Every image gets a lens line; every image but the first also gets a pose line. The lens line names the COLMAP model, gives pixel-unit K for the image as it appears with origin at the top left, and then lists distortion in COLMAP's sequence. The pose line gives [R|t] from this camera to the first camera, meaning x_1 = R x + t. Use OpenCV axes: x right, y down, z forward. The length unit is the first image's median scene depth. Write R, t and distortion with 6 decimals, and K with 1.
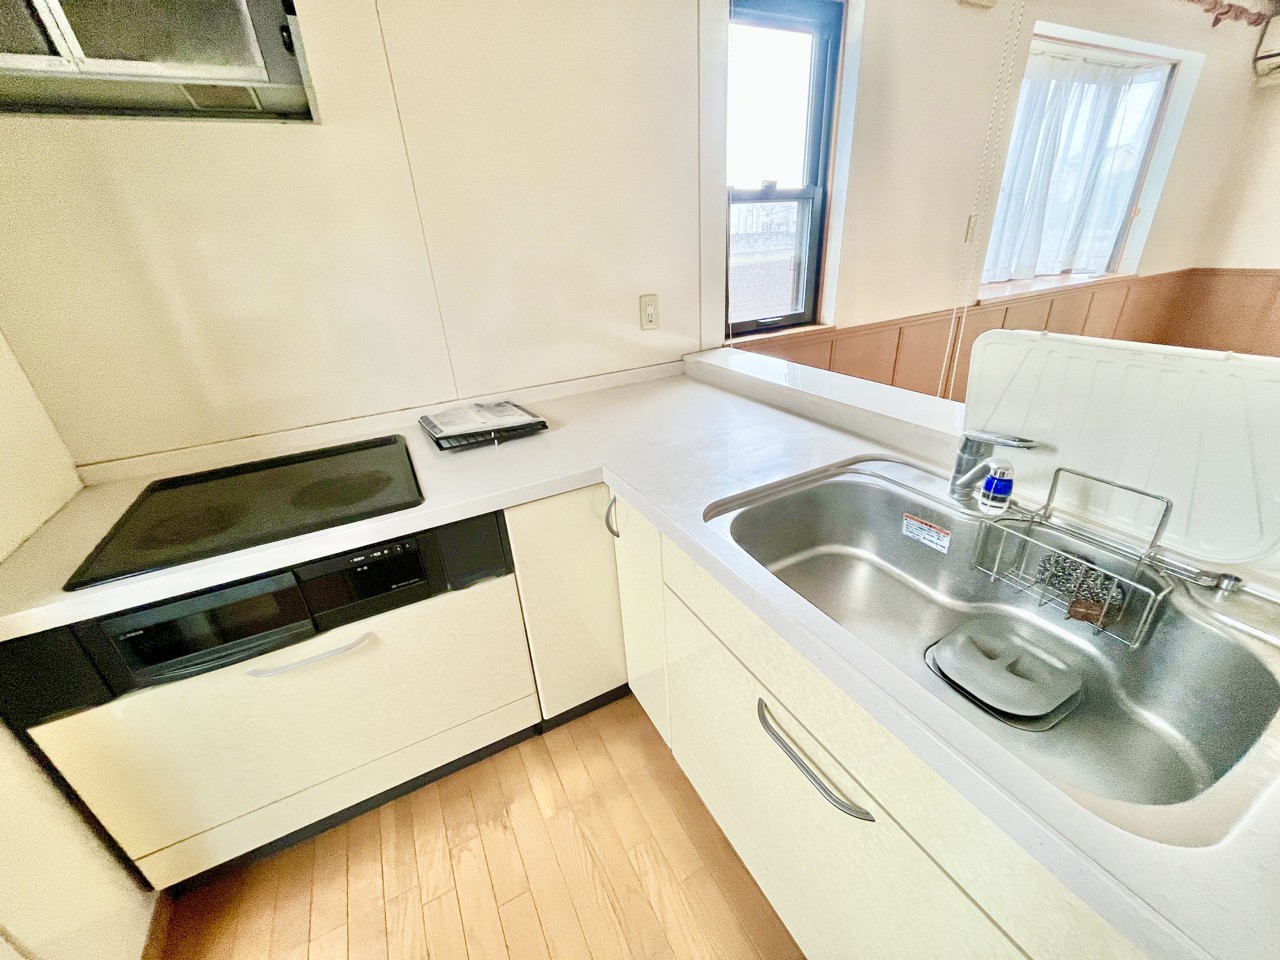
lens RADIAL K [[516.0, 0, 643.3], [0, 516.0, 480.7], [0, 0, 1]] dist [-0.002944, -0.000482]
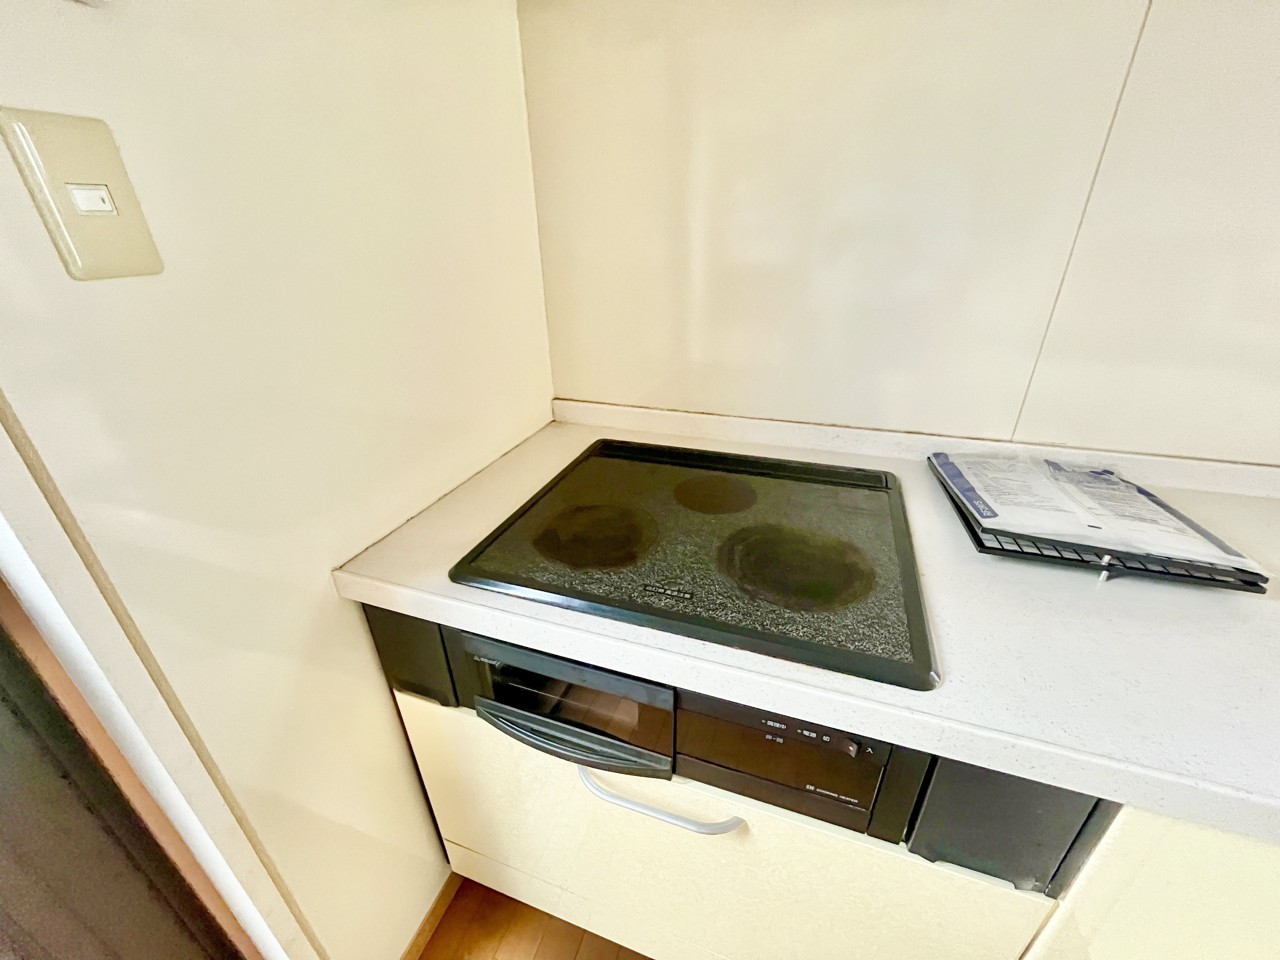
lens RADIAL K [[516.0, 0, 640.0], [0, 516.0, 480.2], [0, 0, 1]] dist [-0.002944, -0.000482]
pose [[0.678058, 0.362811, -0.639223, -0.305934], [-0.326860, 0.927796, 0.179881, -0.101368], [0.658331, 0.086966, 0.747688, 0.374633]]
